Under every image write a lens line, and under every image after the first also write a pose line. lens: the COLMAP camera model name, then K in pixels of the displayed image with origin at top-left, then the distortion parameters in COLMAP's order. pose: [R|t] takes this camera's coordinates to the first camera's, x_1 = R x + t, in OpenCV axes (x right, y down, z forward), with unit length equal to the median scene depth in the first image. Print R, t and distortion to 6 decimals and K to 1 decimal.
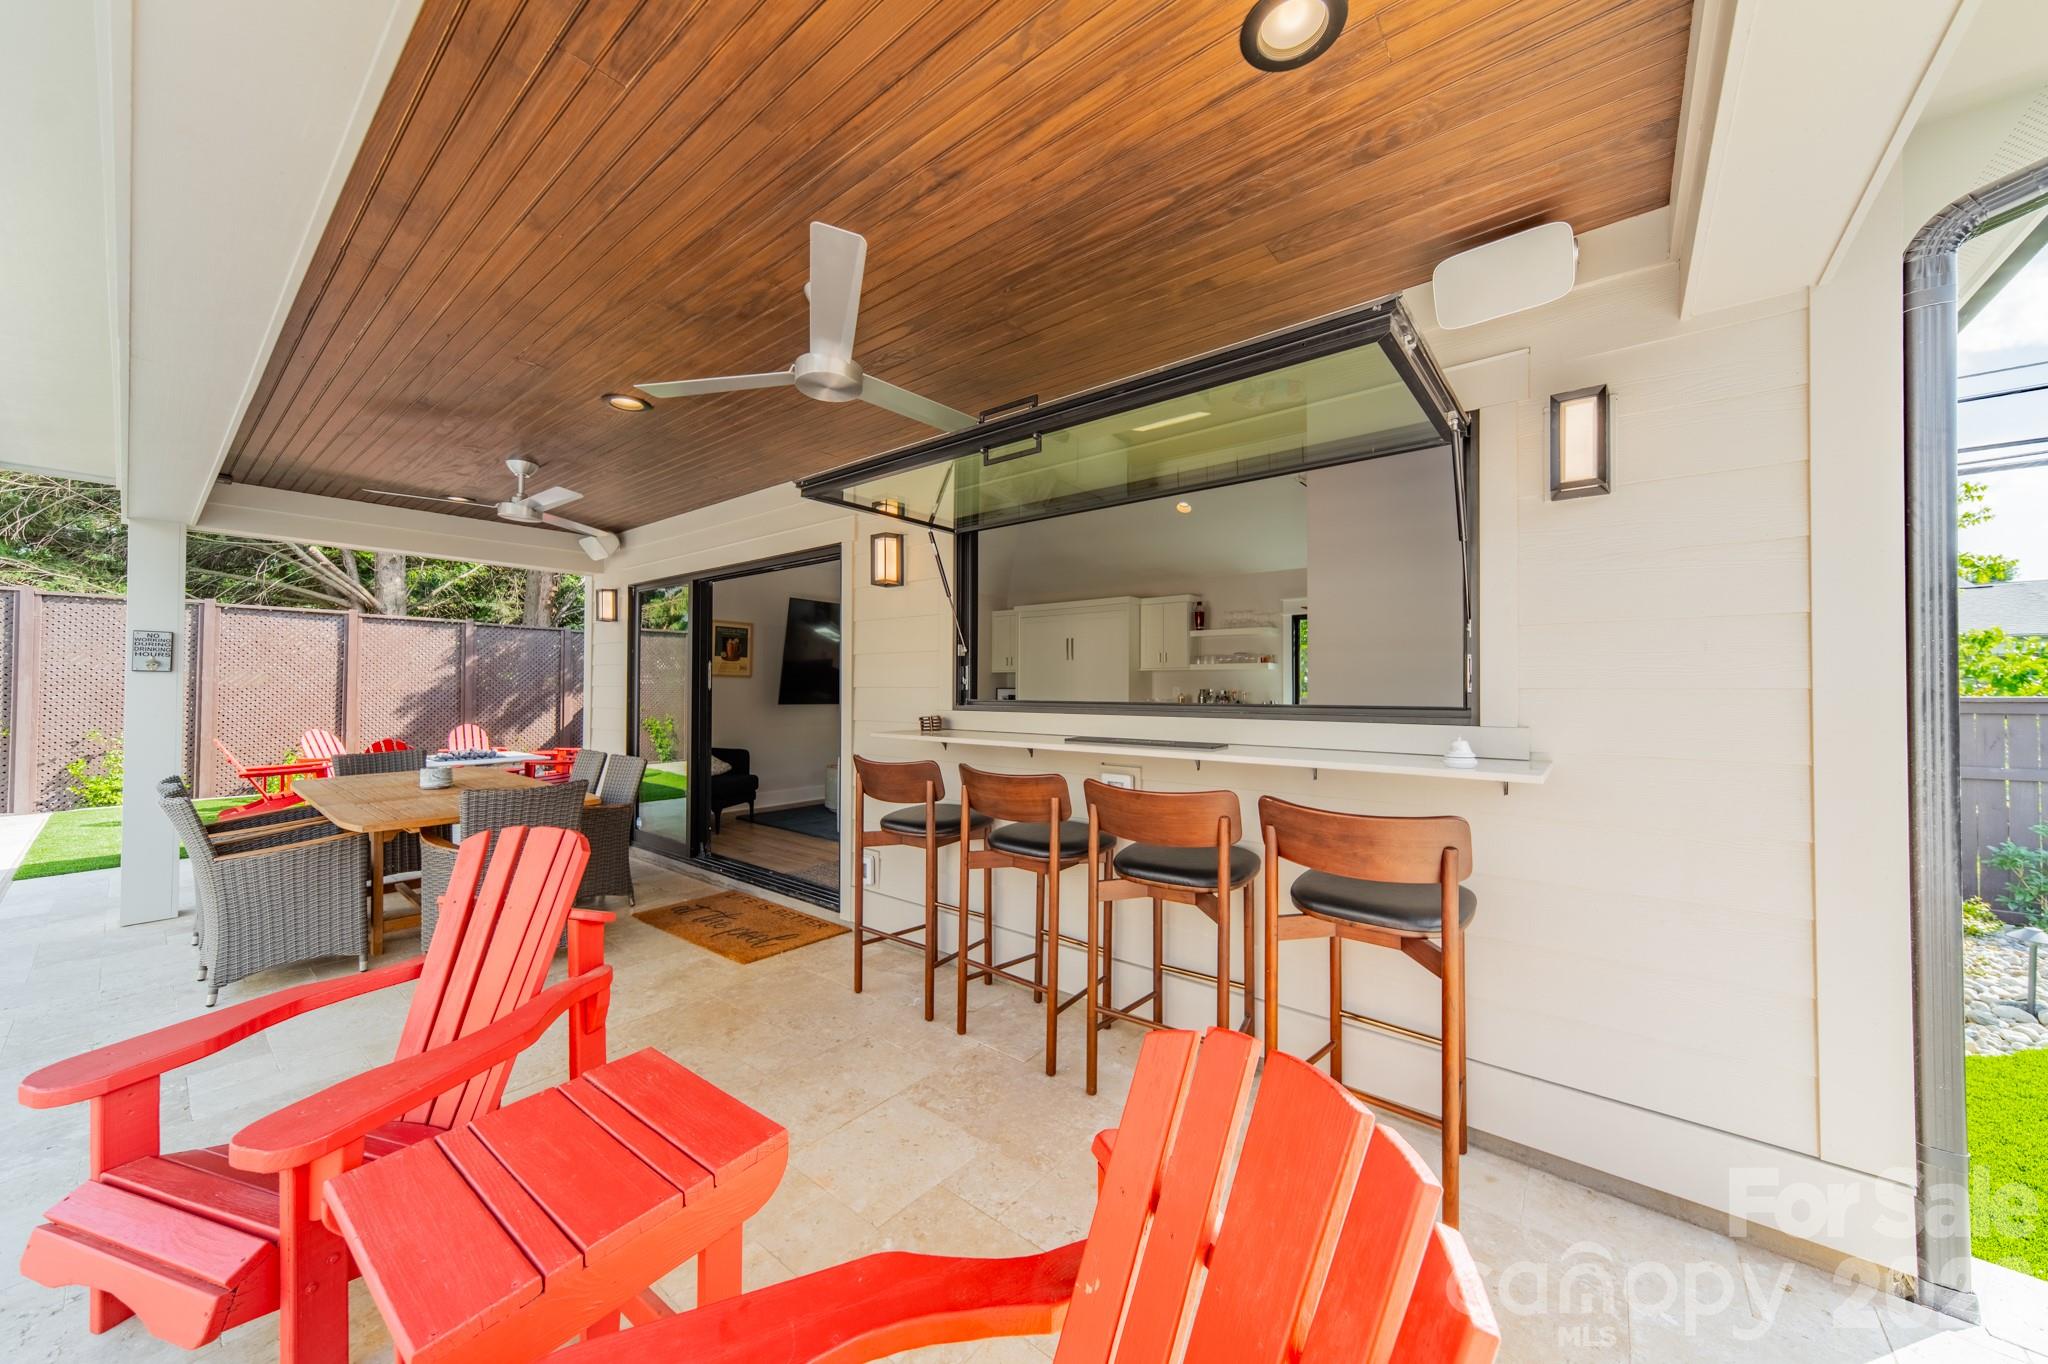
lens RADIAL K [[719.4, 0, 1021.1], [0, 719.4, 688.3], [0, 0, 1]] dist [0.008751, 0.000146]
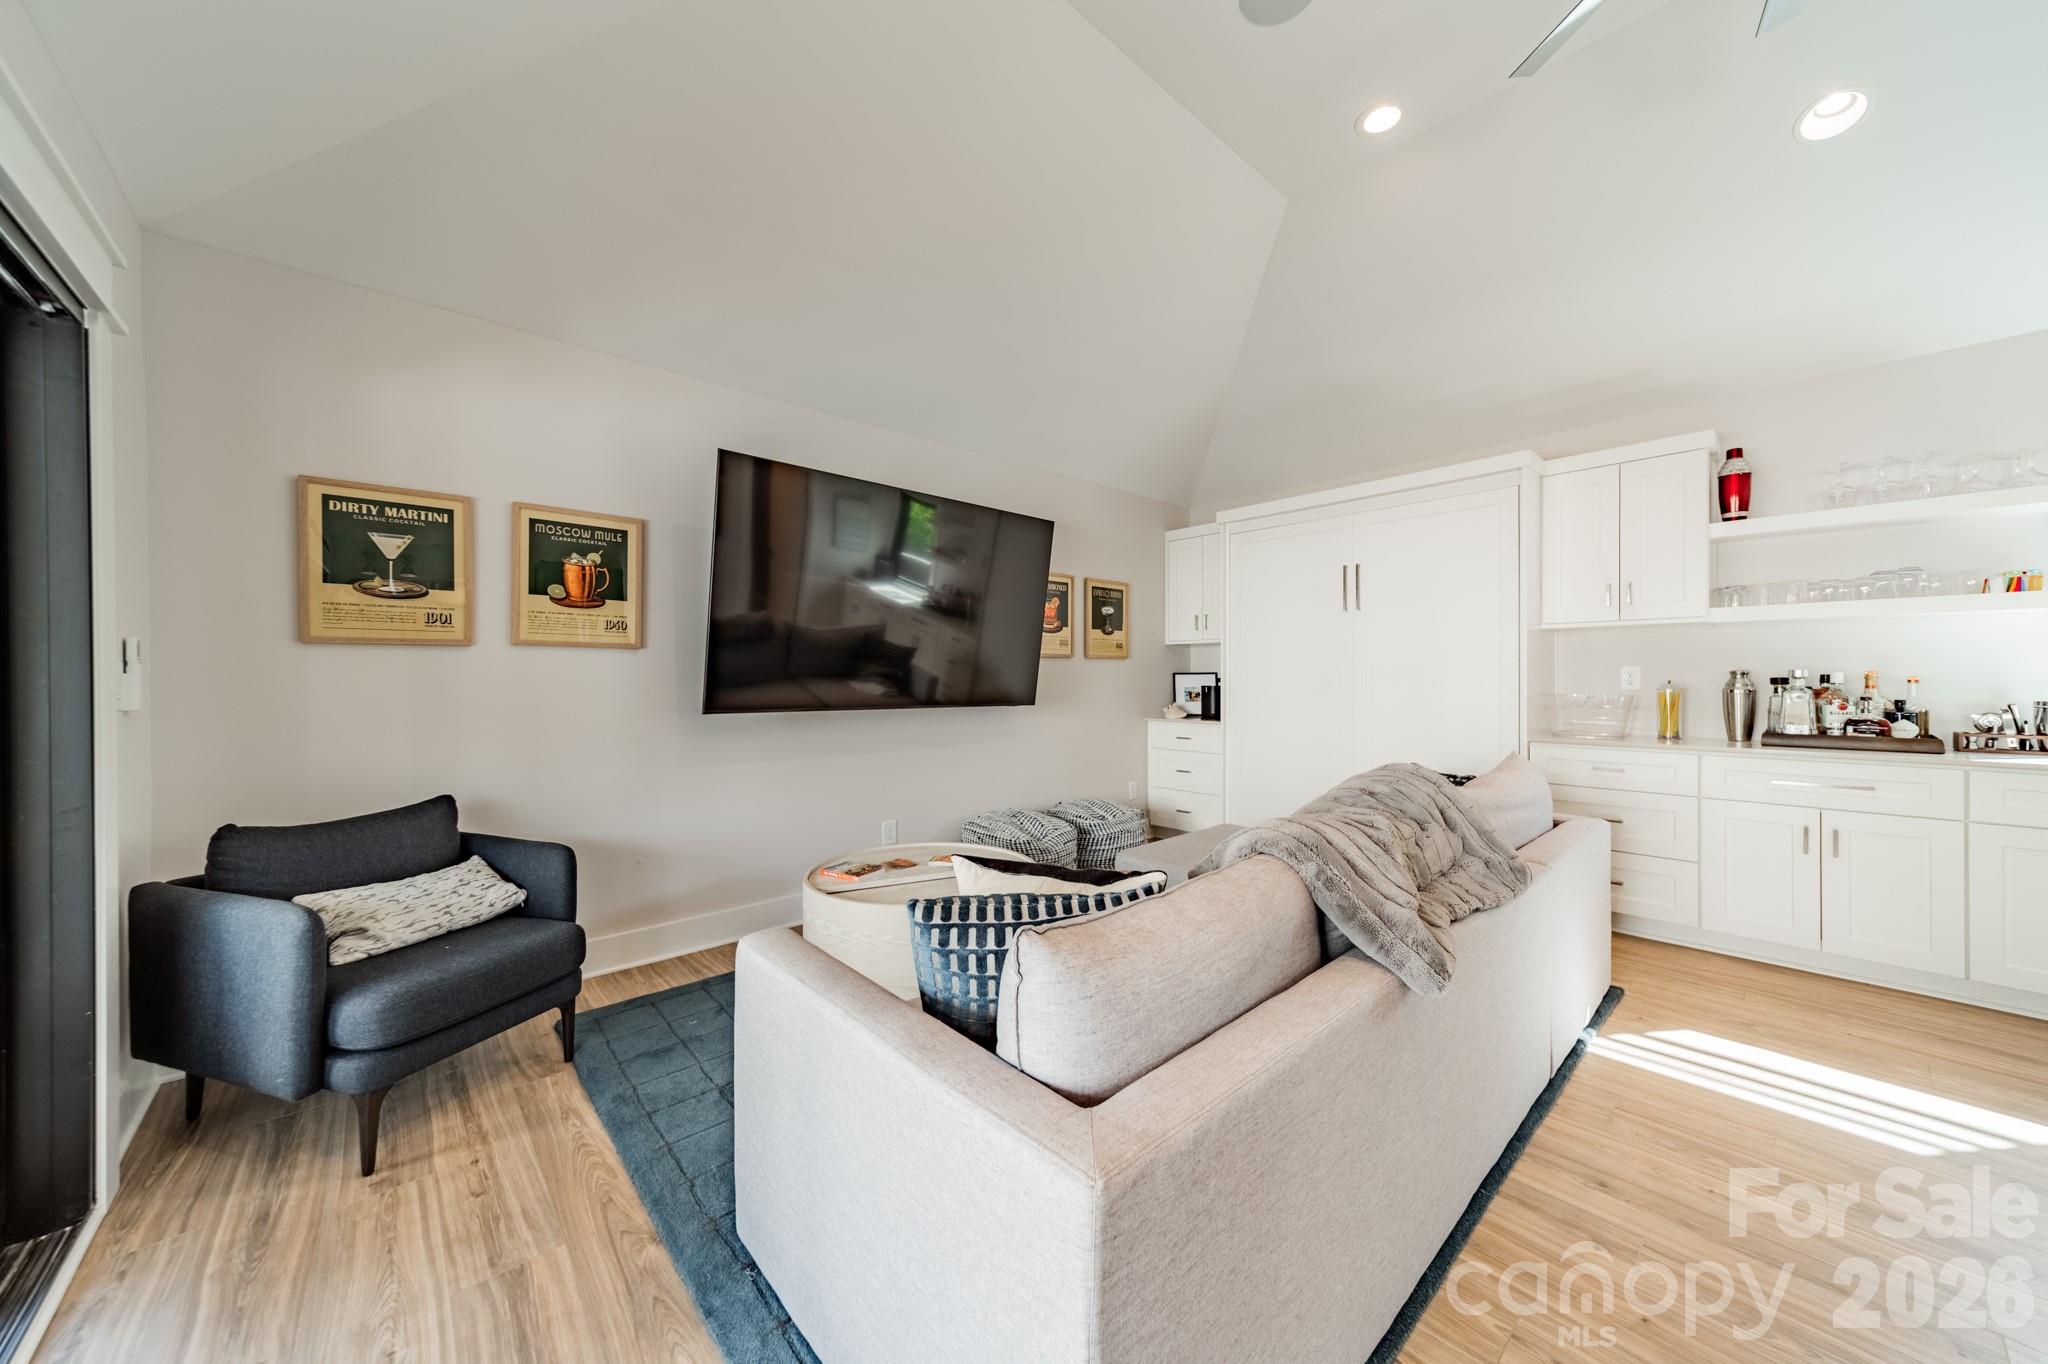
lens RADIAL K [[719.4, 0, 1029.4], [0, 719.4, 682.2], [0, 0, 1]] dist [0.008751, 0.000146]
pose [[0.989097, -0.004281, -0.147206, -0.074831], [0.006550, 0.999867, 0.014930, -0.000595], [0.147122, -0.015732, 0.988993, 0.519856]]
